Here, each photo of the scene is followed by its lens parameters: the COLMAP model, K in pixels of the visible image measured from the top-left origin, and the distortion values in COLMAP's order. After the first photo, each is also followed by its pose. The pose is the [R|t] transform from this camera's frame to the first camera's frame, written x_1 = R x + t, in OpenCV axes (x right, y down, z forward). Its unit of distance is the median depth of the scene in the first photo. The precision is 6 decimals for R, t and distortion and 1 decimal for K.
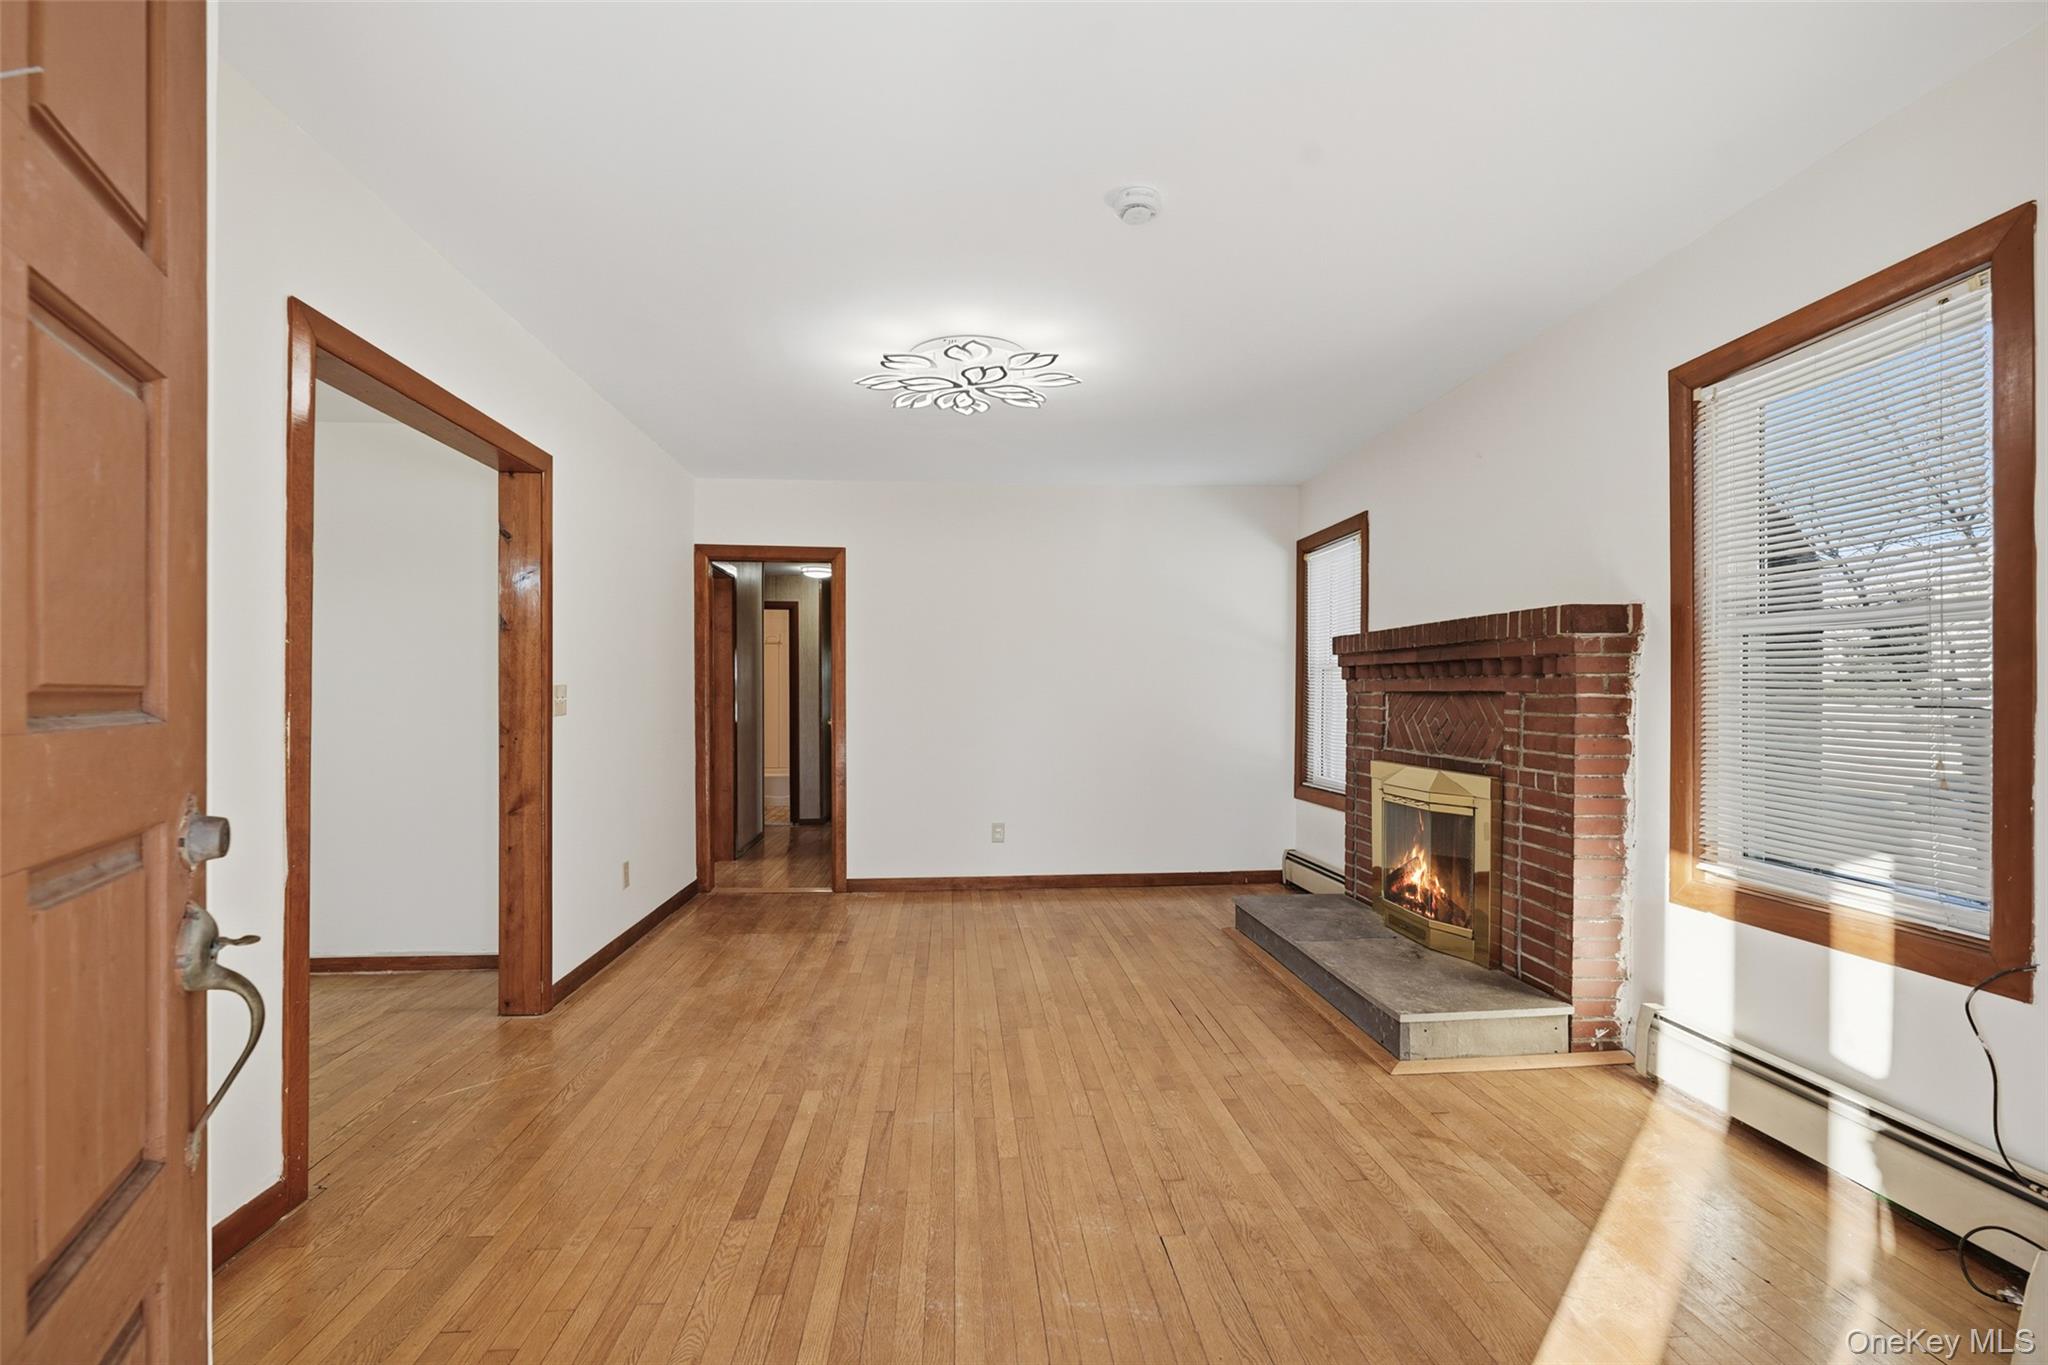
lens RADIAL K [[936.5, 0, 1032.6], [0, 936.5, 689.1], [0, 0, 1]] dist [-0.008920, -0.001780]
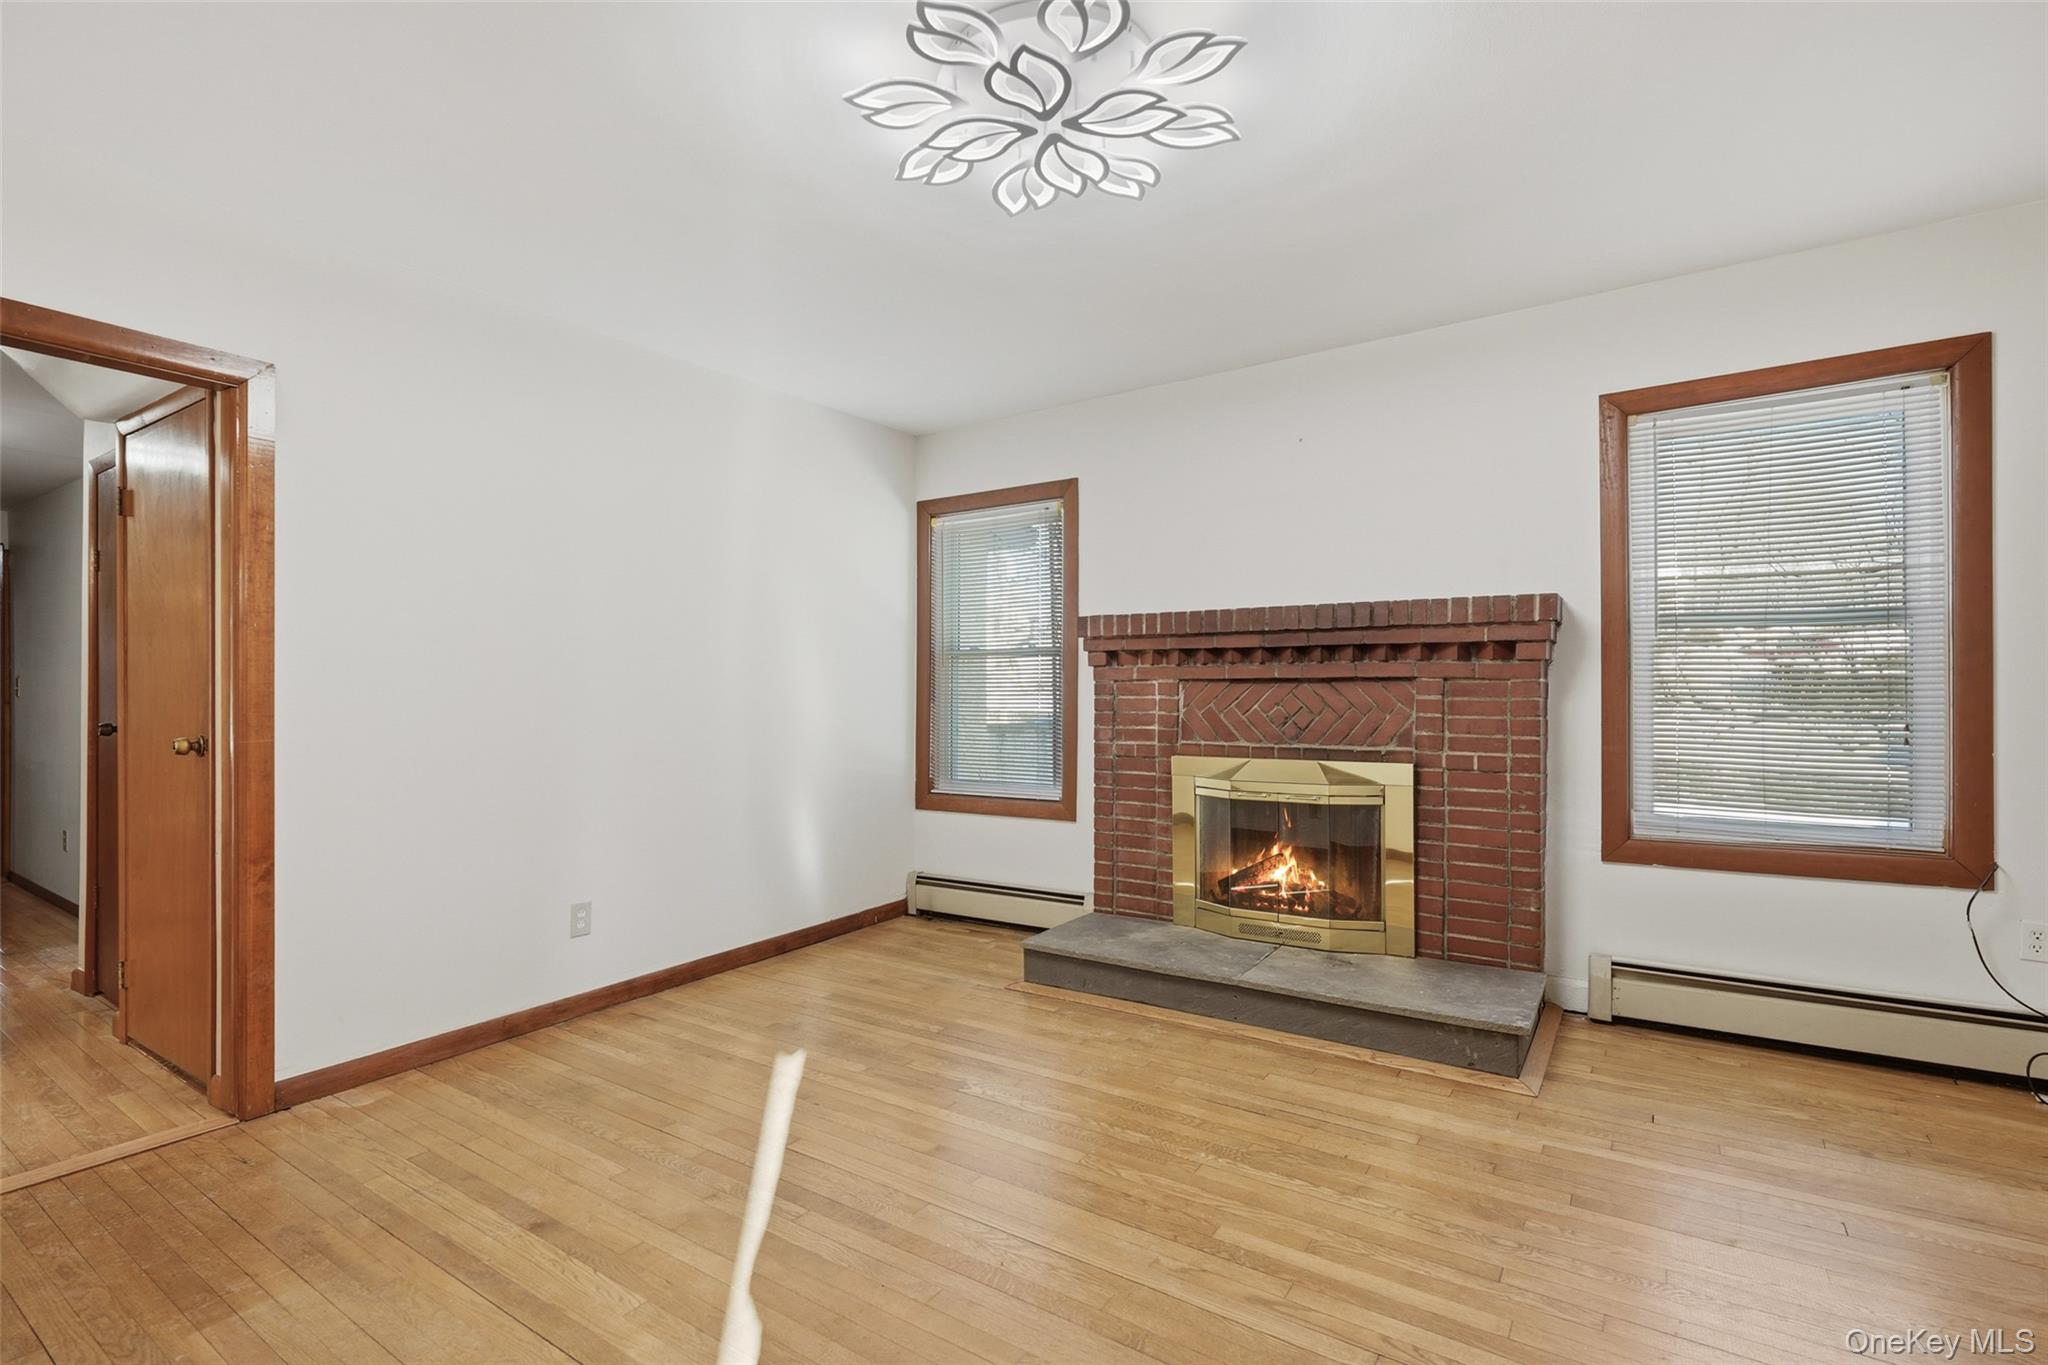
lens RADIAL K [[936.5, 0, 1033.7], [0, 936.5, 681.7], [0, 0, 1]] dist [-0.008920, -0.001780]
pose [[0.623469, 0.004392, 0.781836, -0.509289], [-0.000003, 0.999984, -0.005616, 0.012393], [-0.781848, 0.003499, 0.623459, 0.661752]]
